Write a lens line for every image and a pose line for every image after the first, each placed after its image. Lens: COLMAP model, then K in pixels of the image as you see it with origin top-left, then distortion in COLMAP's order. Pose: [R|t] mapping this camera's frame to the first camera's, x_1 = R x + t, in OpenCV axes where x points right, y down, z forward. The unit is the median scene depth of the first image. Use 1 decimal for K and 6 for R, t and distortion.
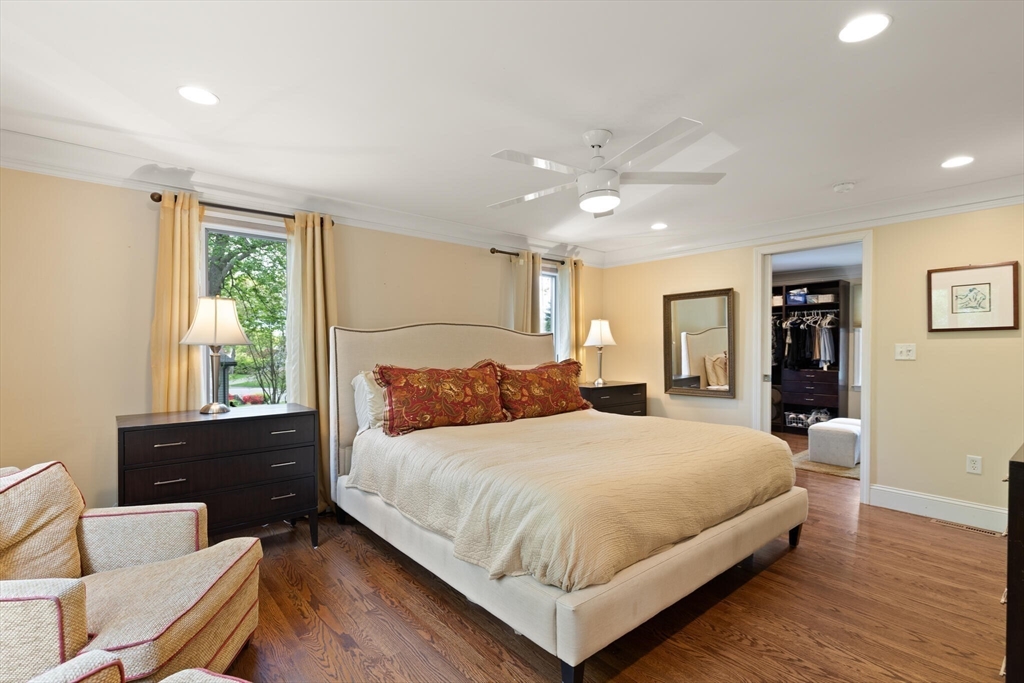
lens RADIAL K [[471.1, 0, 521.4], [0, 471.1, 353.5], [0, 0, 1]] dist [0.009721, -0.002526]
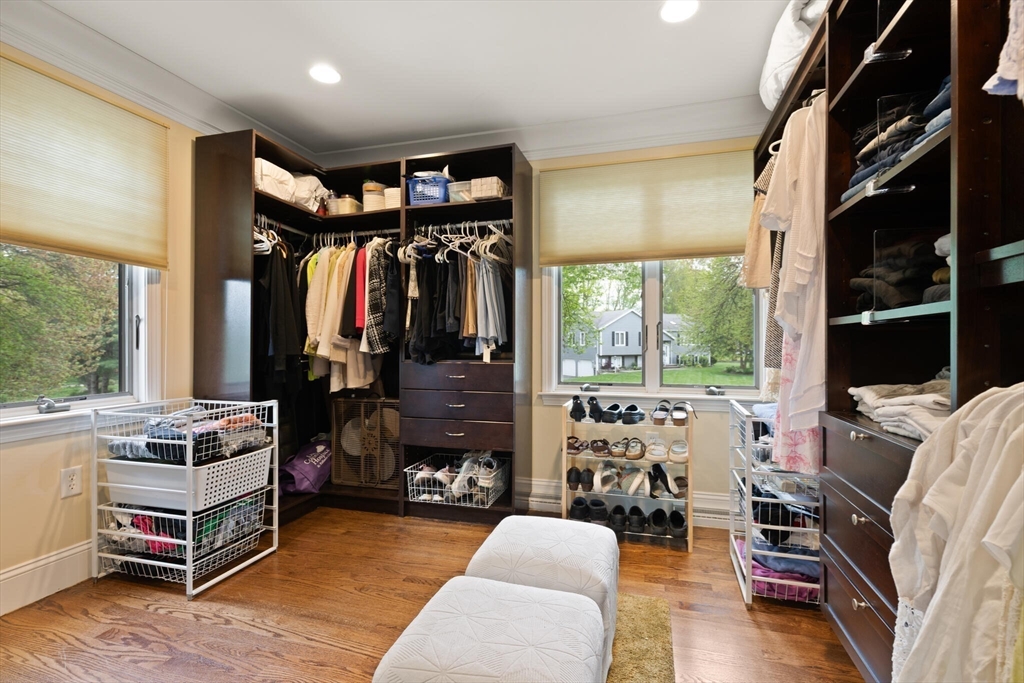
lens RADIAL K [[471.1, 0, 514.5], [0, 471.1, 343.3], [0, 0, 1]] dist [0.009721, -0.002526]
pose [[0.835243, -0.004621, 0.549862, 0.425195], [0.012328, 0.999871, -0.010325, 0.023380], [-0.549743, 0.015402, 0.835192, 0.625744]]
